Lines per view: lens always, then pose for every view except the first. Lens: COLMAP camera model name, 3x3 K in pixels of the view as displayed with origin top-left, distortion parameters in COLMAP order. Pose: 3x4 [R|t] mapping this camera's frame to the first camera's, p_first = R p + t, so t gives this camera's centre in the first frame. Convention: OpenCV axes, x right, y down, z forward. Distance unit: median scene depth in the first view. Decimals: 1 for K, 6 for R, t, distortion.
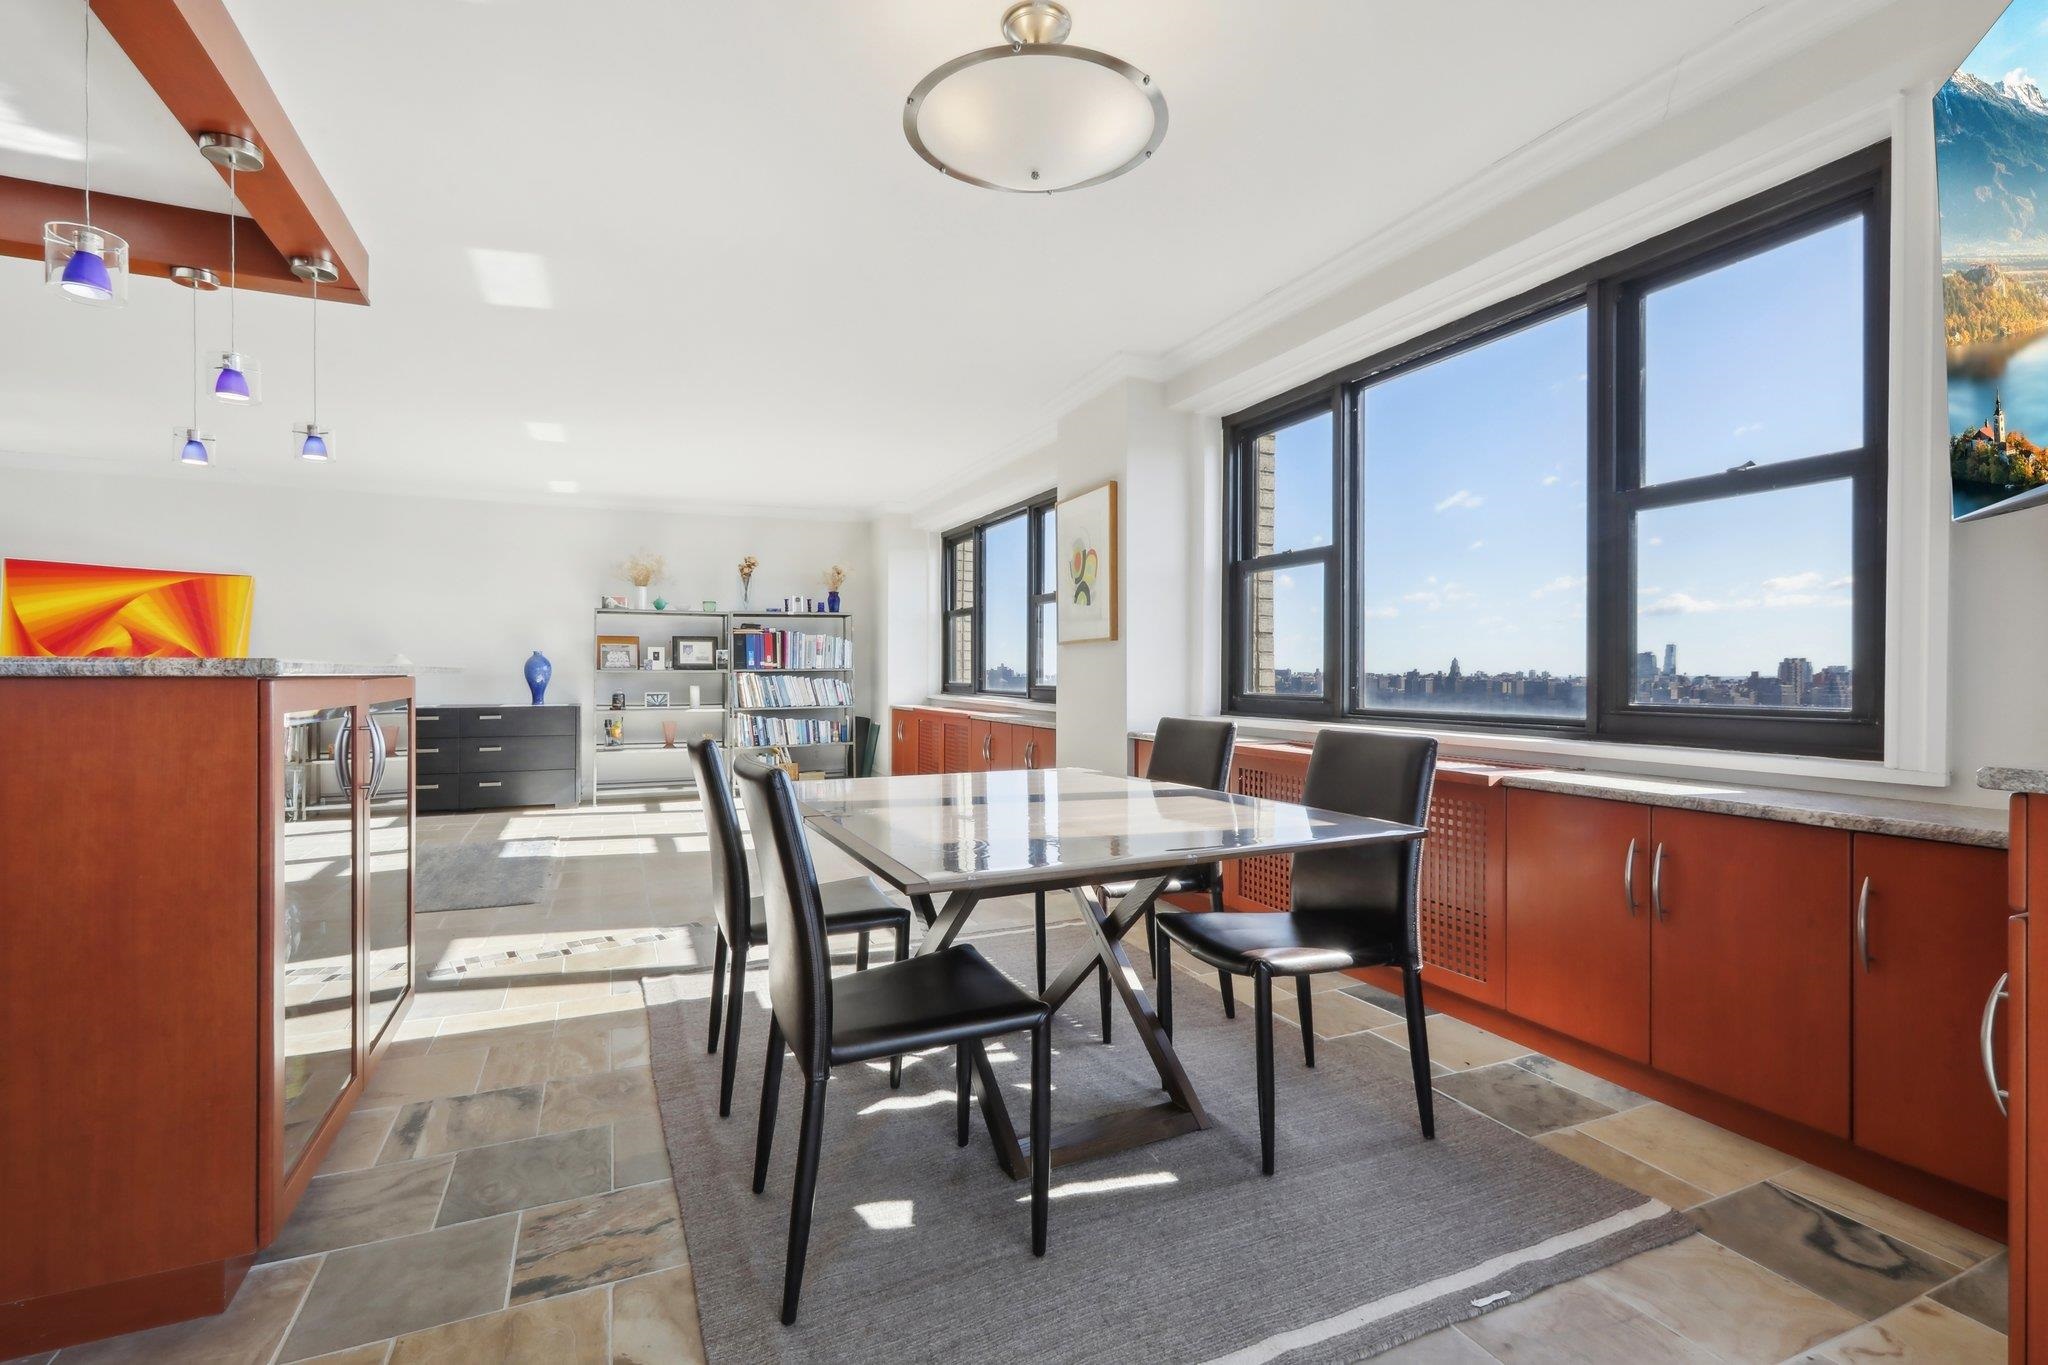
lens RADIAL K [[935.2, 0, 1029.2], [0, 935.2, 670.6], [0, 0, 1]] dist [-0.006835, 0.004287]
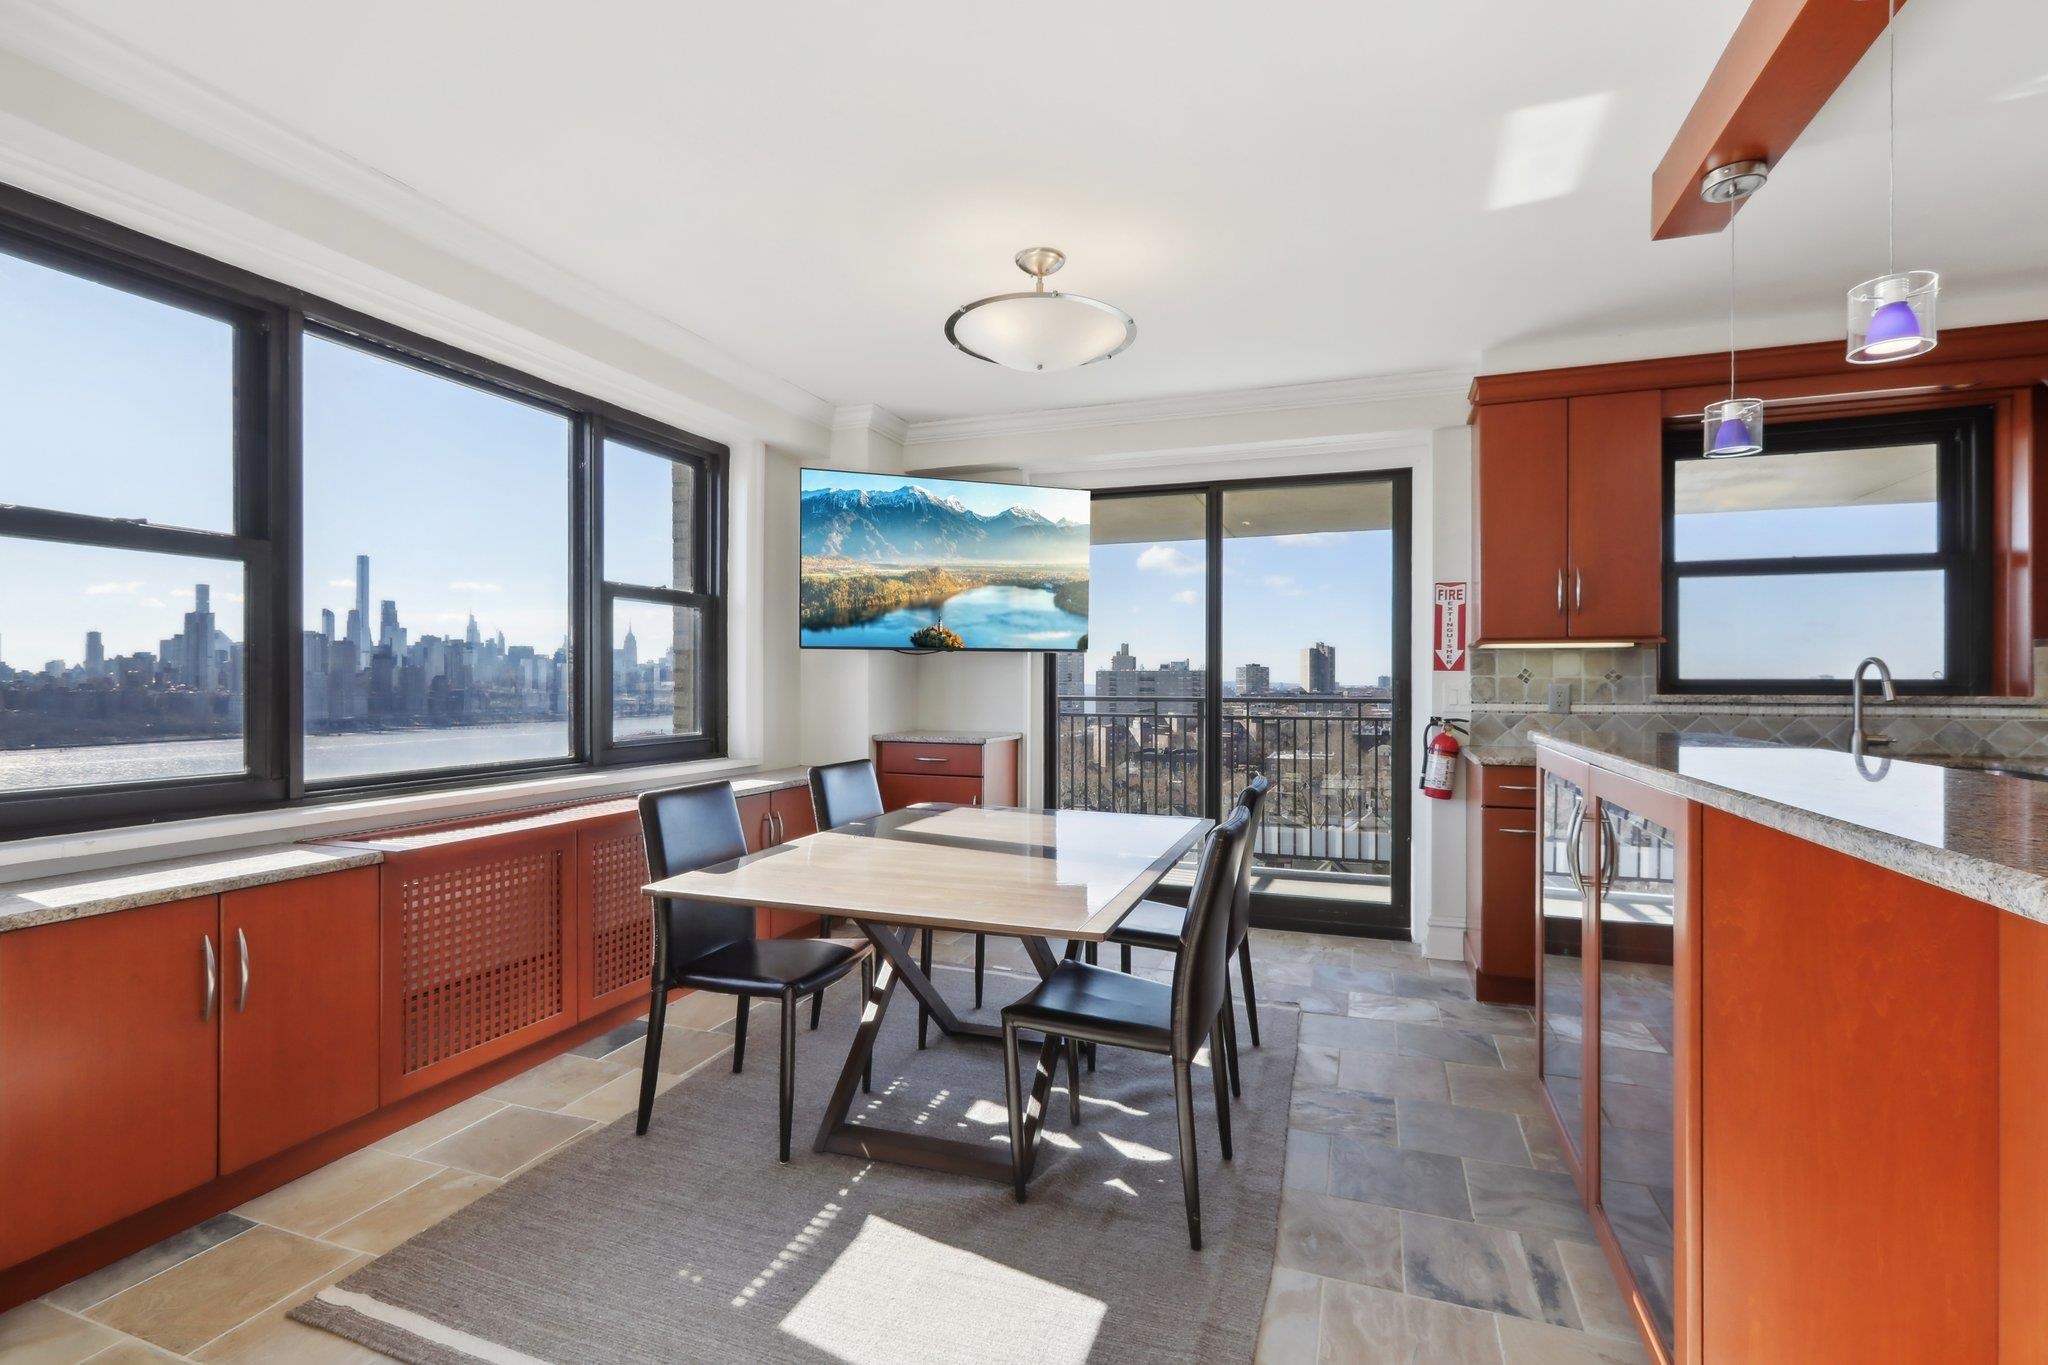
lens RADIAL K [[935.2, 0, 1024.5], [0, 935.2, 683.4], [0, 0, 1]] dist [-0.006835, 0.004287]
pose [[-0.715441, -0.003820, 0.698662, -0.256300], [-0.003801, 0.999992, 0.001575, -0.018159], [-0.698662, -0.001529, -0.715450, 0.546978]]
